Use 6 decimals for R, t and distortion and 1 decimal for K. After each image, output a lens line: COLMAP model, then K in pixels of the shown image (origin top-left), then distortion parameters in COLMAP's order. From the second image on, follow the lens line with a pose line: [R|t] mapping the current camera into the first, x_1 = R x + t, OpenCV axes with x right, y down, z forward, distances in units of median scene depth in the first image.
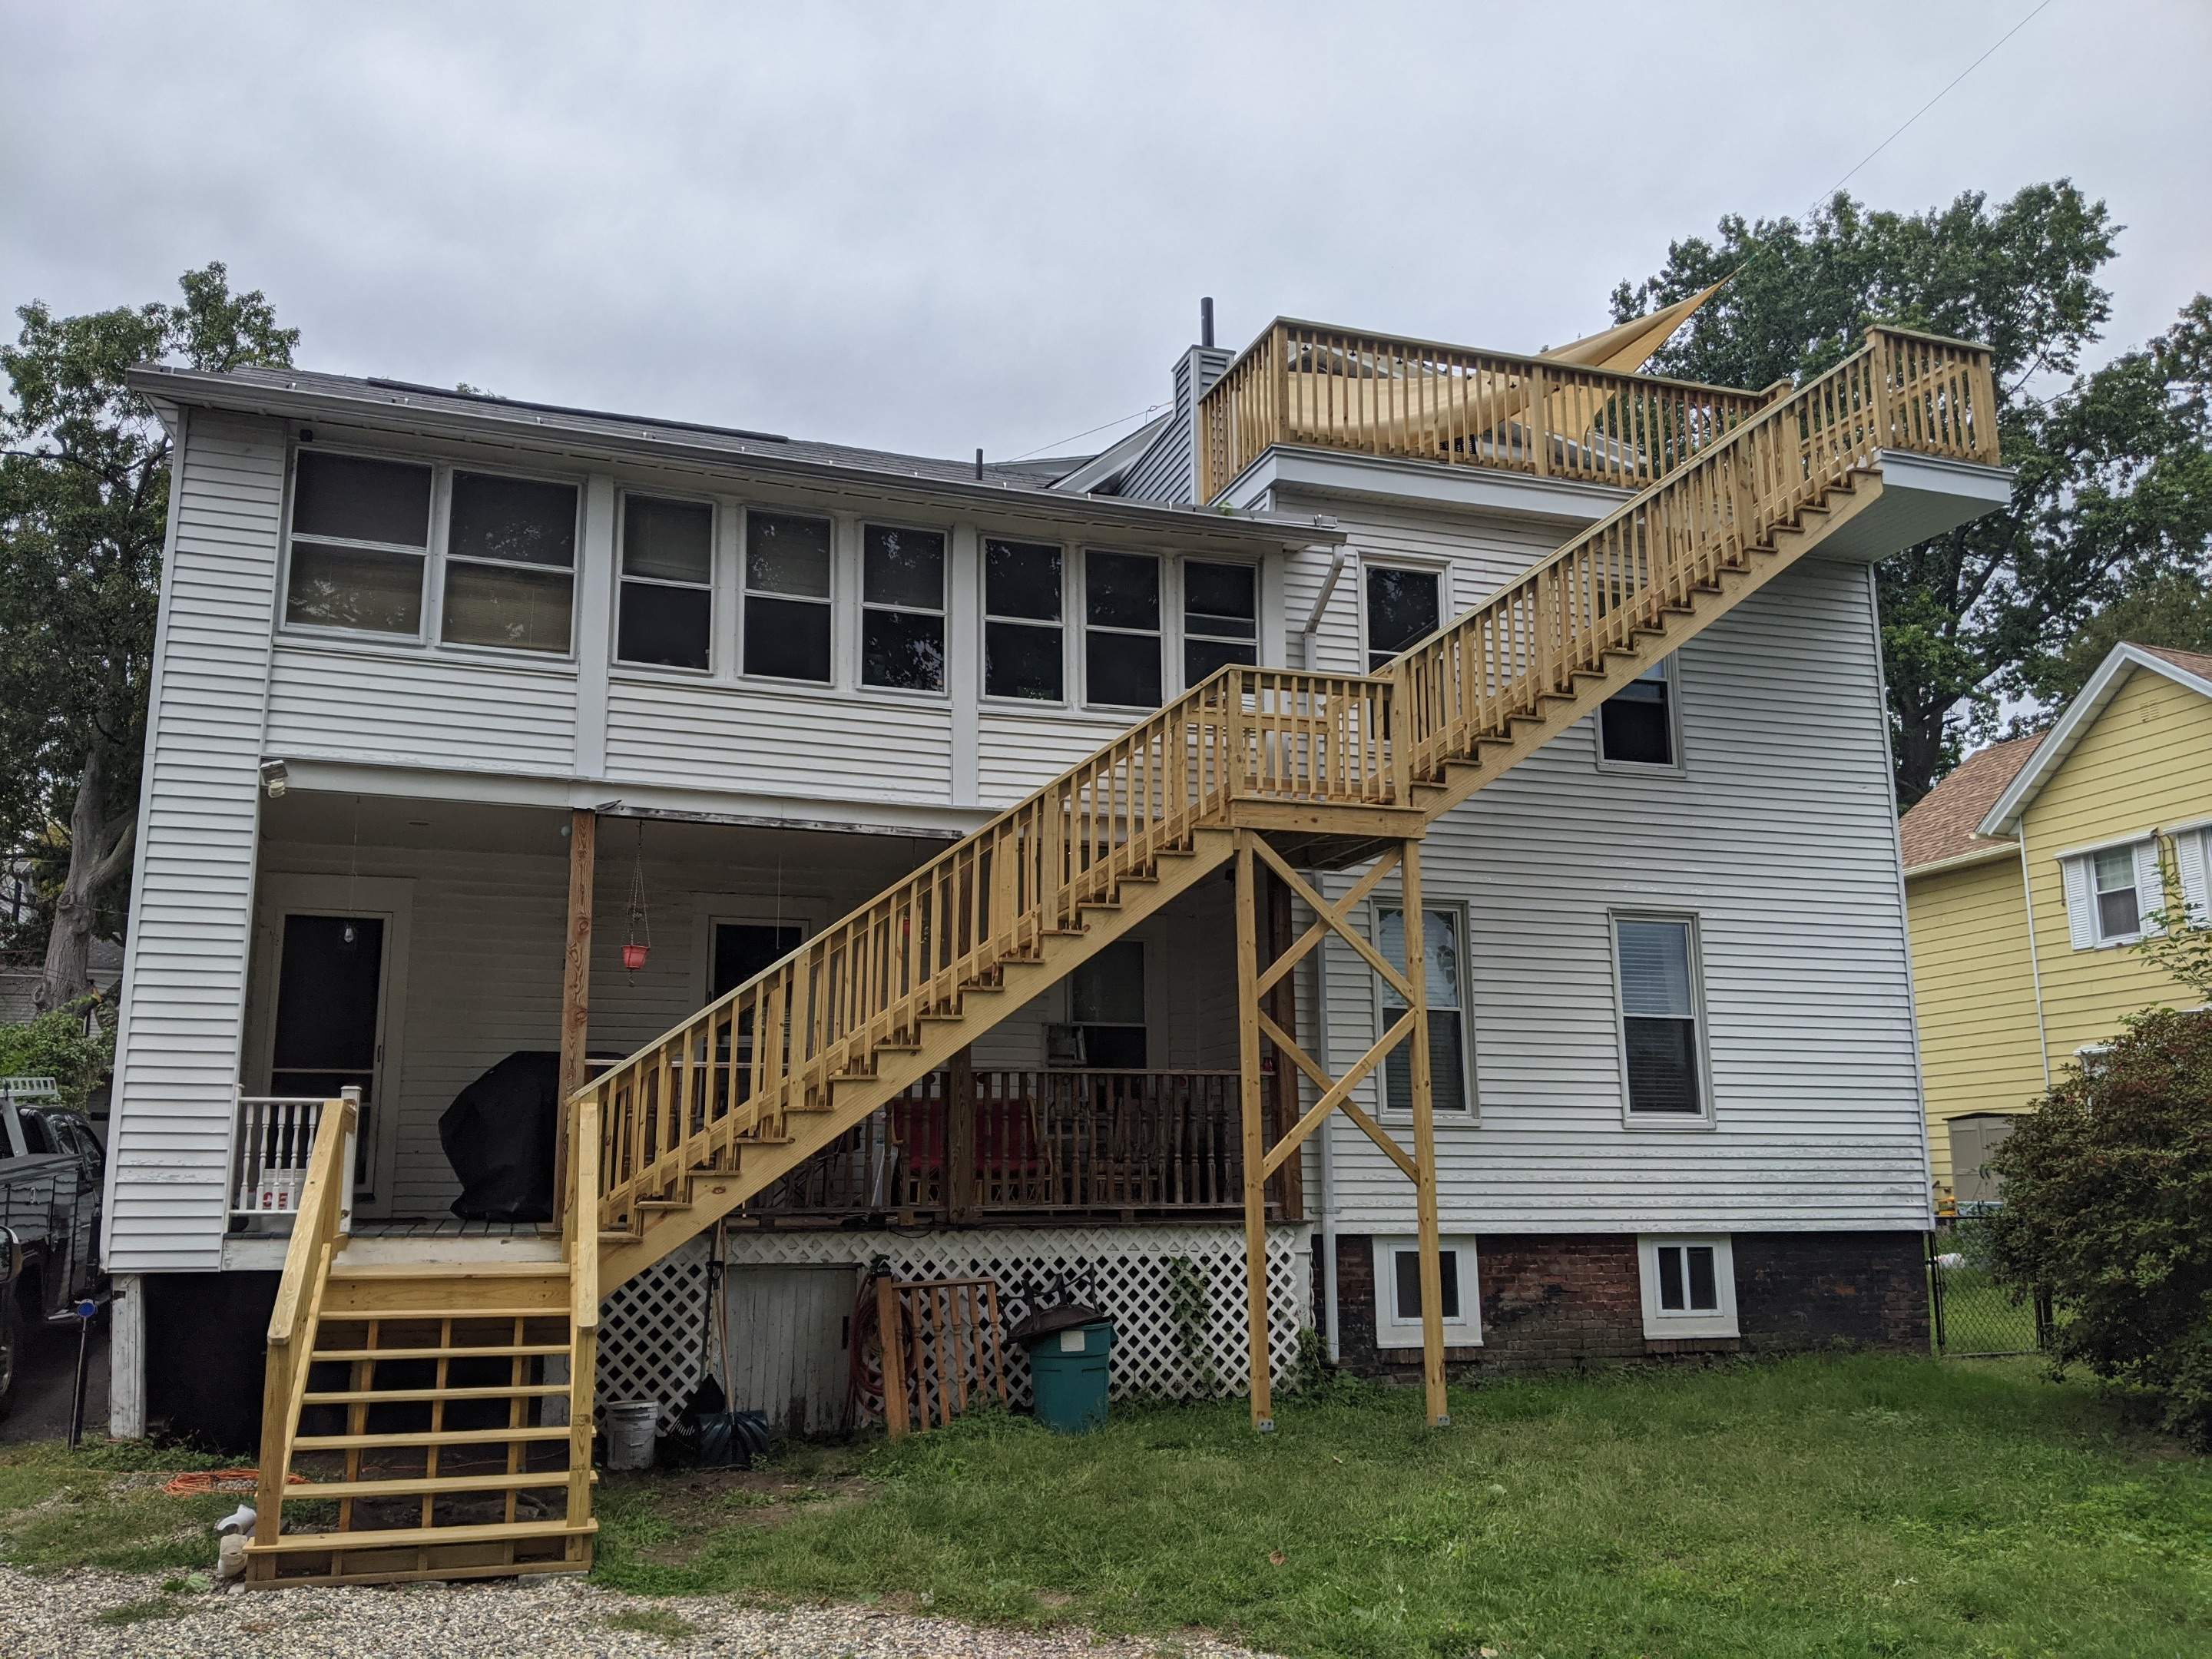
lens RADIAL K [[1749.8, 0, 1082.3], [0, 1749.8, 852.9], [0, 0, 1]] dist [0.089837, -0.135536]
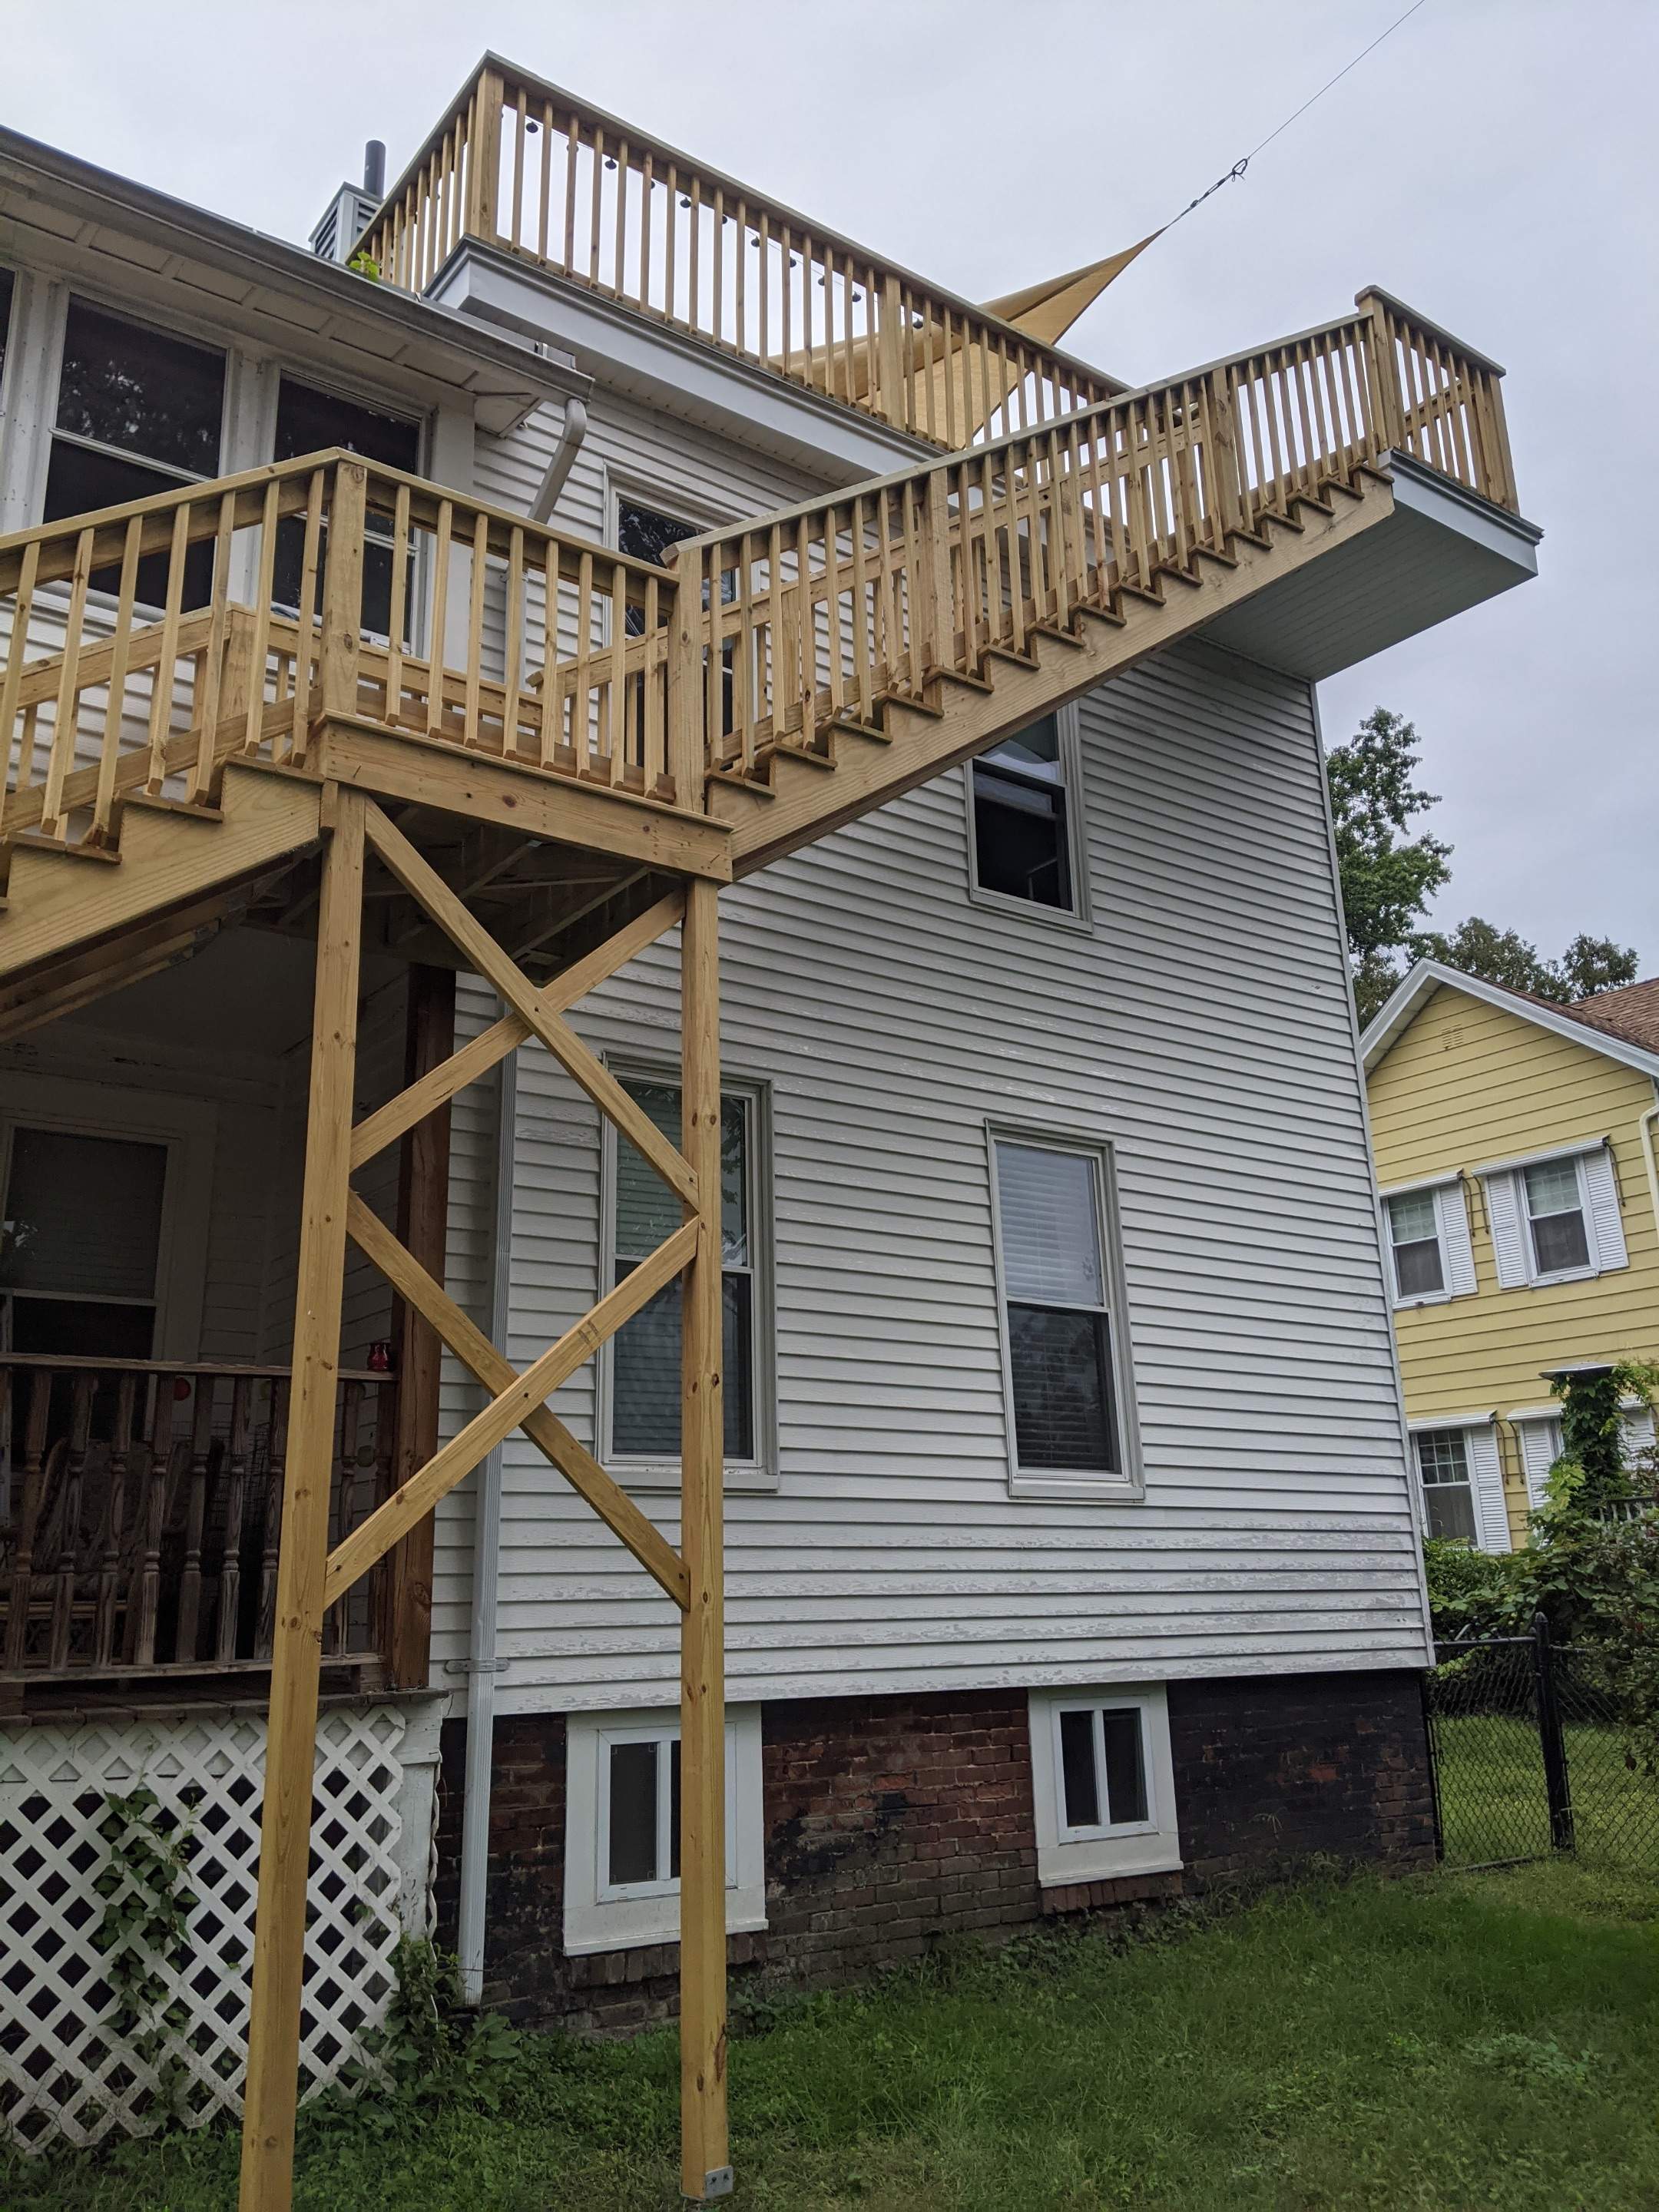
lens RADIAL K [[1749.8, 0, 792.8], [0, 1749.8, 1054.5], [0, 0, 1]] dist [0.089837, -0.135536]
pose [[0.954291, 0.075275, 0.289243, 0.071238], [-0.040936, 0.991563, -0.122995, 0.097139], [-0.296061, 0.105532, 0.949321, 0.517542]]
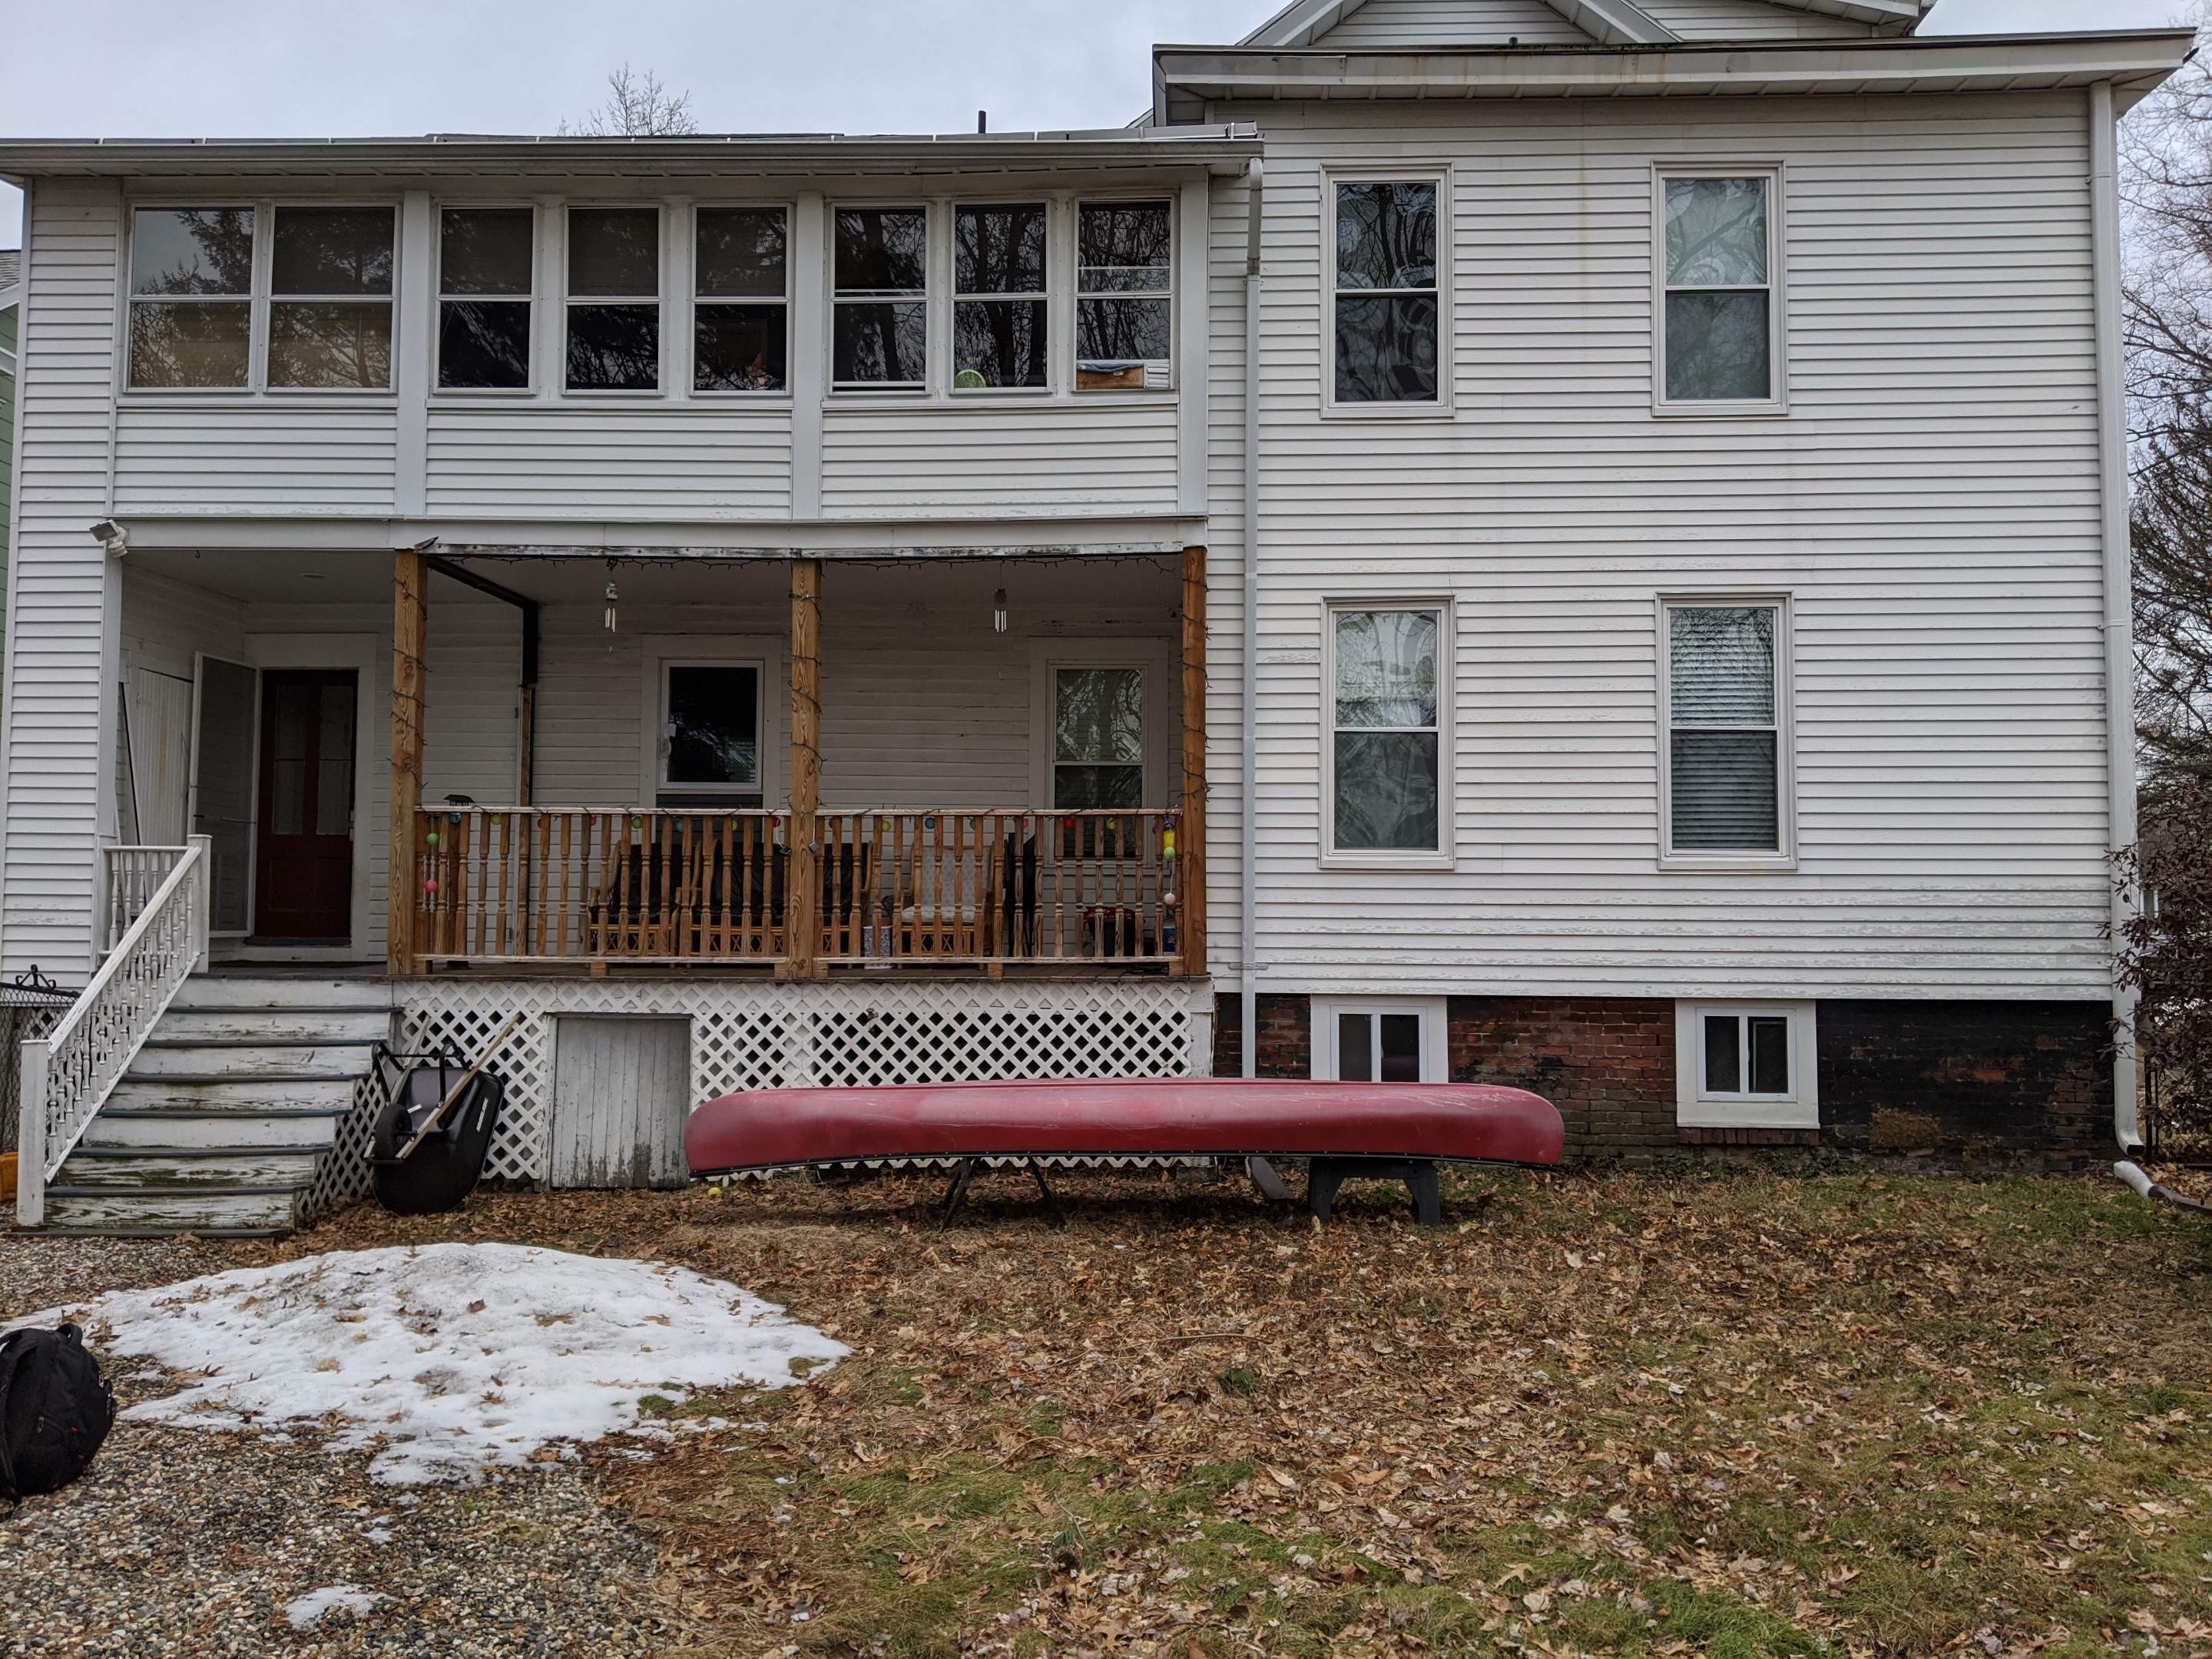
lens RADIAL K [[1749.8, 0, 1134.0], [0, 1749.8, 856.0], [0, 0, 1]] dist [0.089837, -0.135536]
pose [[0.936466, -0.009347, -0.350635, 0.405760], [0.057393, 0.990255, 0.126888, 0.039031], [0.346032, -0.138951, 0.927876, 0.198691]]
